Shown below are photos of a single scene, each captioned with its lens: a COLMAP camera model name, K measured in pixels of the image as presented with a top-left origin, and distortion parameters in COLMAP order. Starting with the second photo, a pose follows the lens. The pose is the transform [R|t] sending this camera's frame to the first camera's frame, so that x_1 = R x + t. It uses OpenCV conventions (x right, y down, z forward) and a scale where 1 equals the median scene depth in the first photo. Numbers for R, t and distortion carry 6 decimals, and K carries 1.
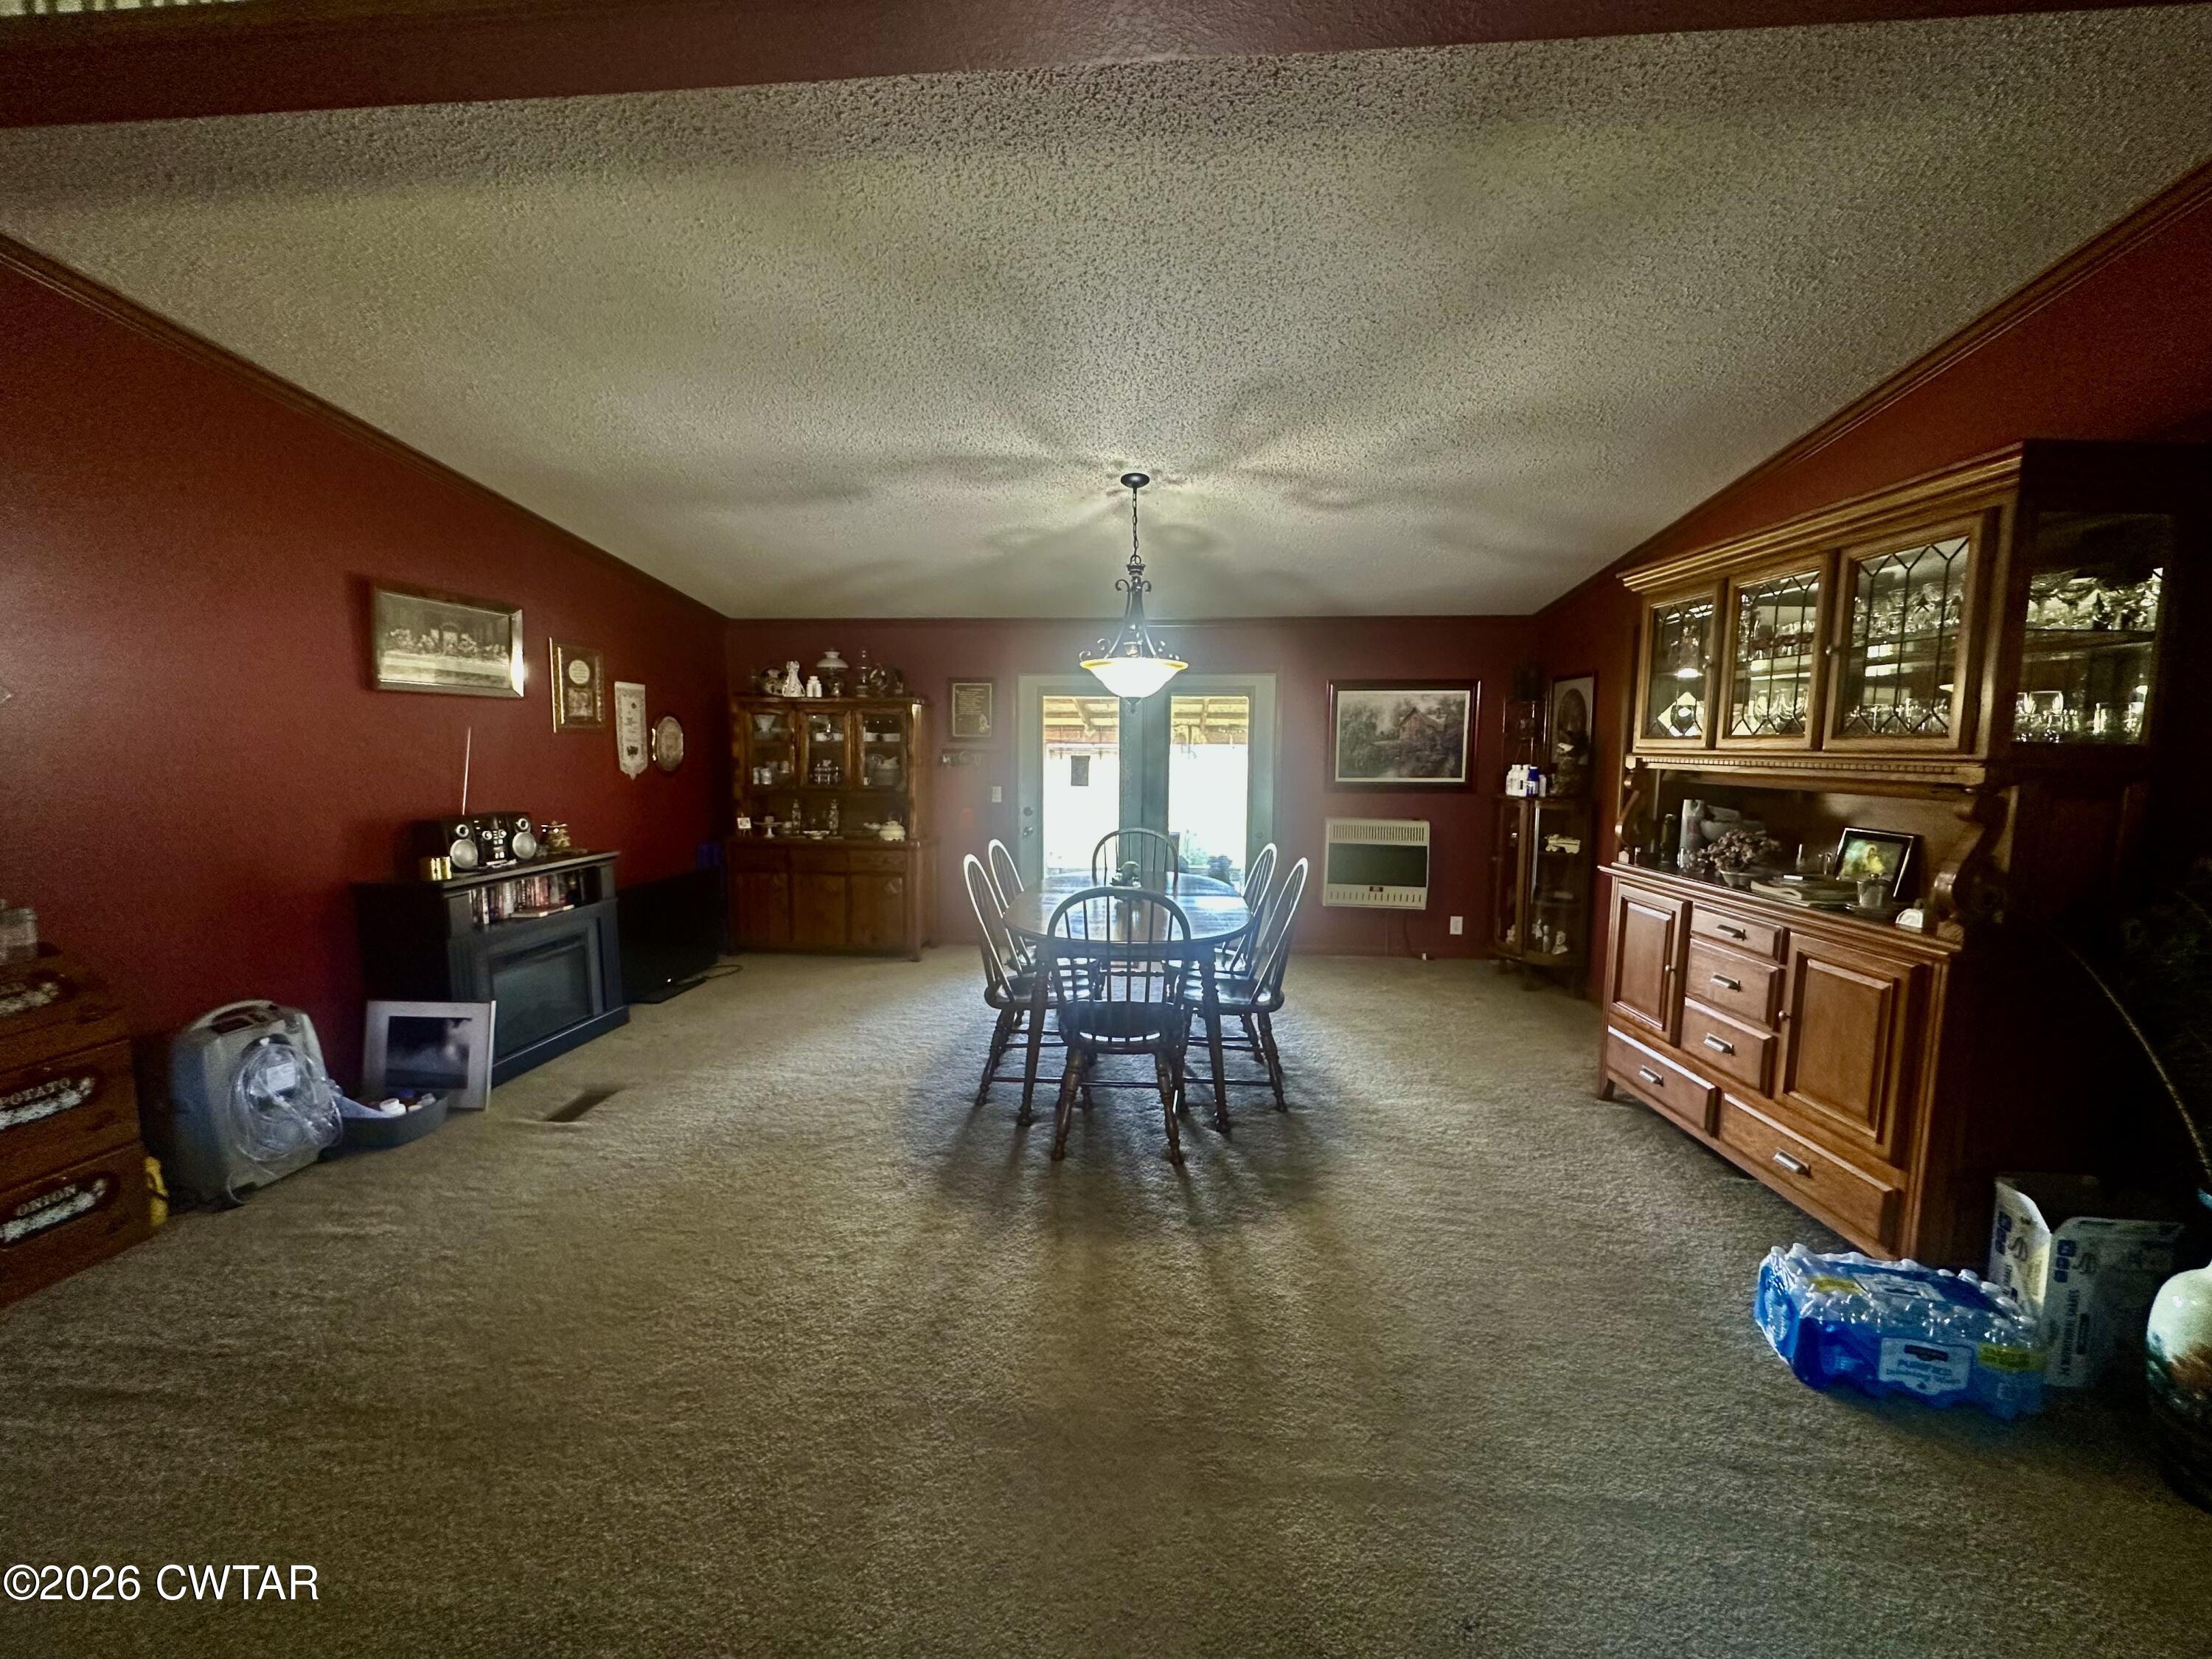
lens RADIAL K [[883.4, 0, 1106.0], [0, 883.4, 826.5], [0, 0, 1]] dist [-0.002533, 0.000617]
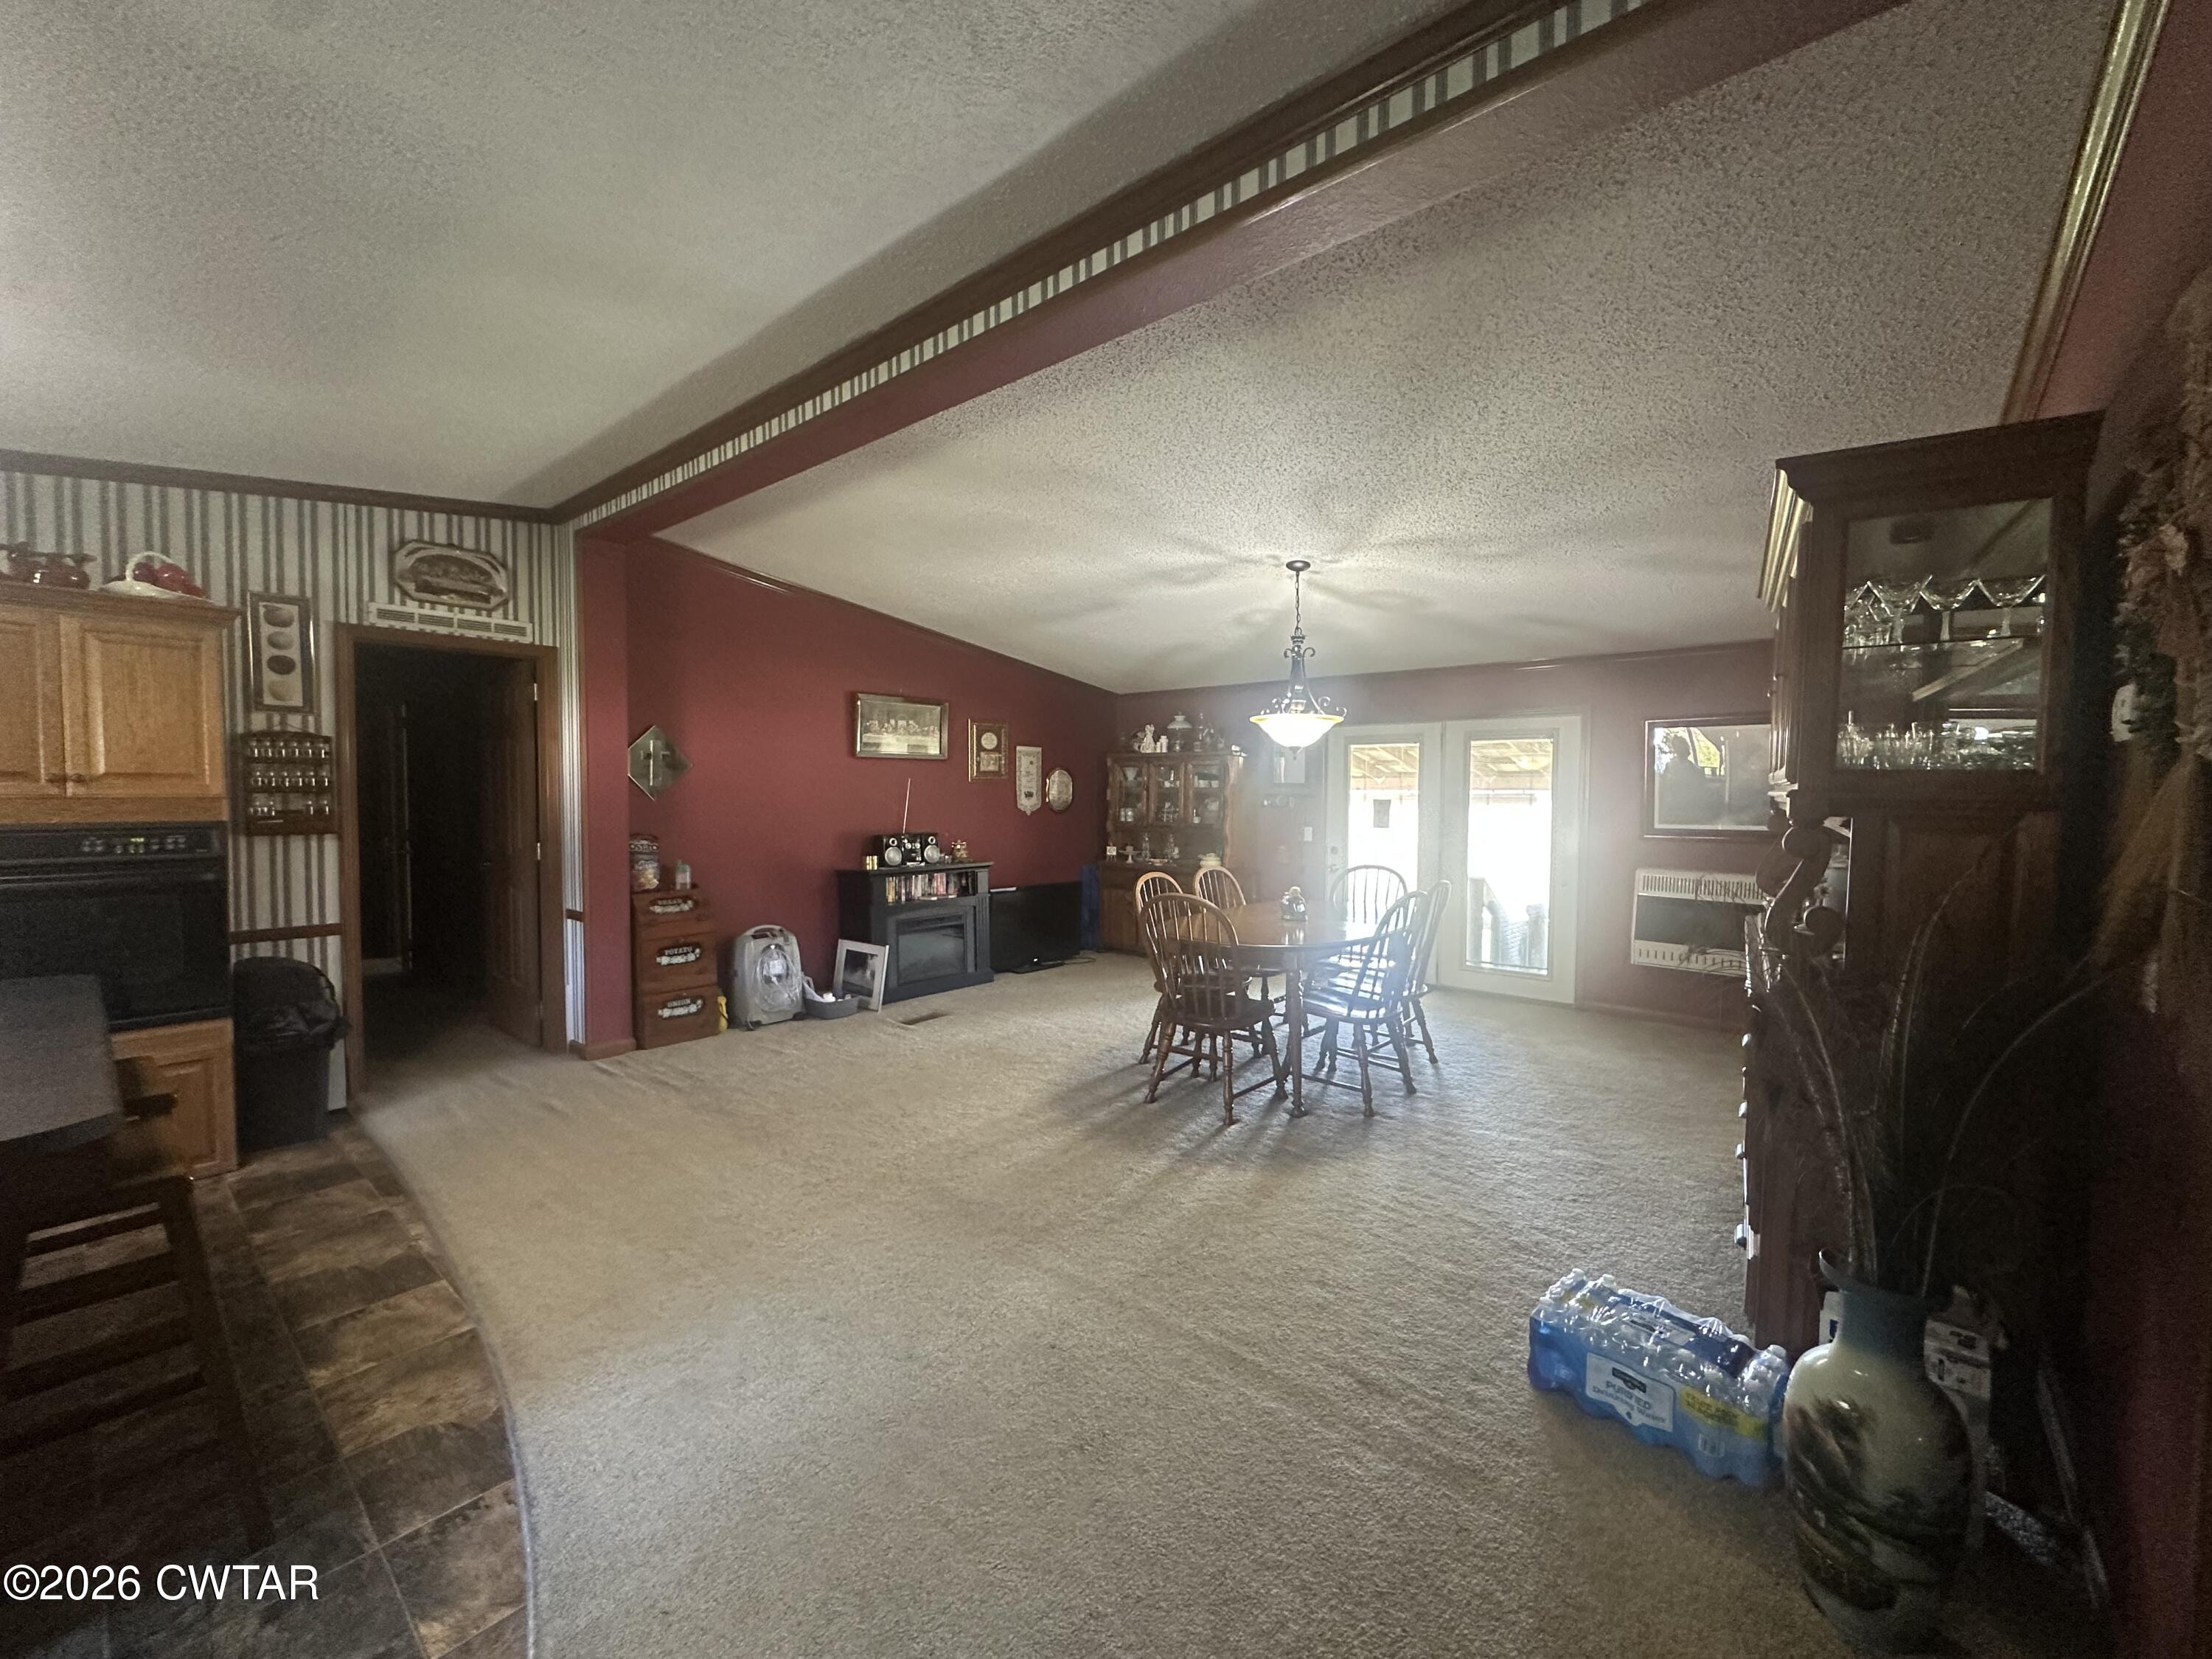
lens RADIAL K [[883.4, 0, 1106.3], [0, 883.4, 827.0], [0, 0, 1]] dist [-0.002533, 0.000617]
pose [[0.817228, 0.019752, -0.575977, 0.552571], [-0.052273, 0.997833, -0.039949, 0.022918], [0.573940, 0.062756, 0.816489, -0.107929]]
